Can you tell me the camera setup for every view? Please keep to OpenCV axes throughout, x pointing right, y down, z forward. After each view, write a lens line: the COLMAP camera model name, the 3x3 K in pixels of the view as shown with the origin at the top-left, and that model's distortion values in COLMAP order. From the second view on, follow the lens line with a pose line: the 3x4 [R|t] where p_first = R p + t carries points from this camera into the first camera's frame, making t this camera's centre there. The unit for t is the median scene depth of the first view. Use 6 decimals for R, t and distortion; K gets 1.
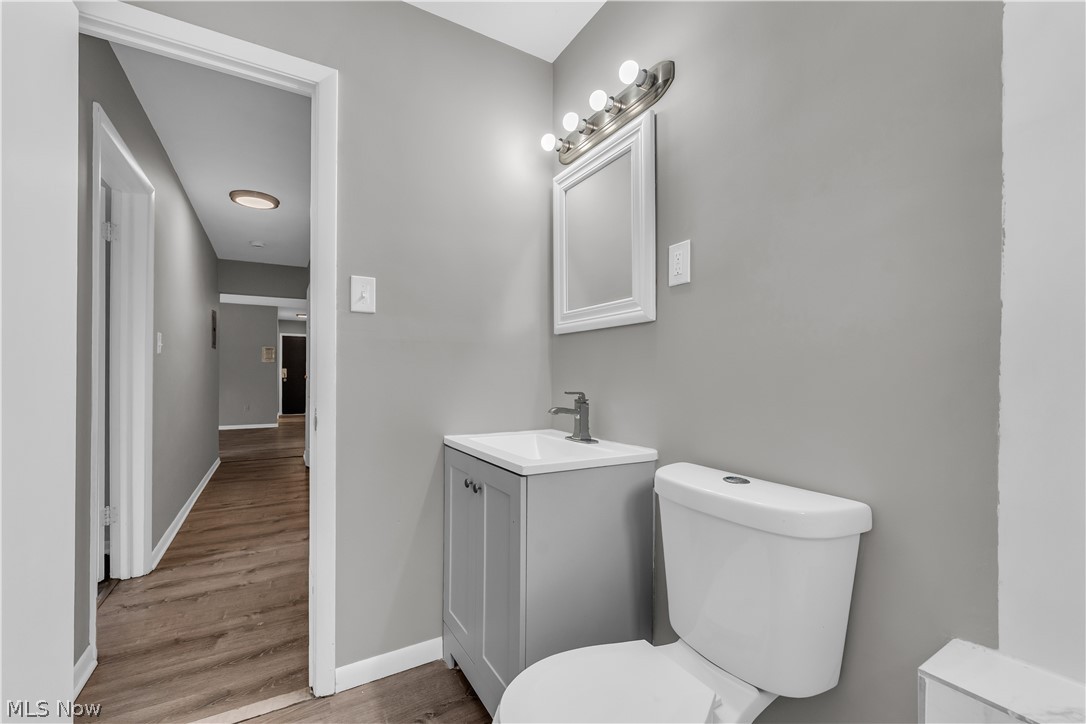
lens RADIAL K [[441.5, 0, 541.5], [0, 441.5, 370.8], [0, 0, 1]] dist [-0.000359, -0.000349]
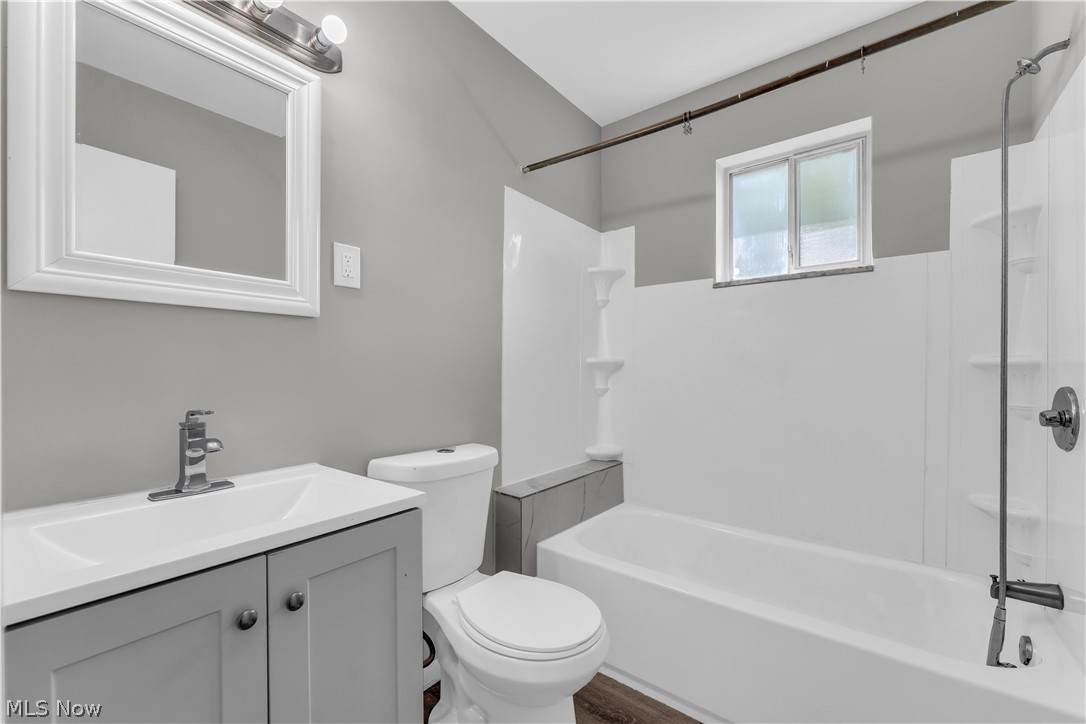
lens RADIAL K [[441.5, 0, 543.5], [0, 441.5, 366.3], [0, 0, 1]] dist [-0.000359, -0.000349]
pose [[-0.355544, 0.009512, 0.934611, -0.726574], [-0.000657, 0.999945, -0.010427, -0.007649], [-0.934659, -0.004321, -0.355518, 0.895039]]
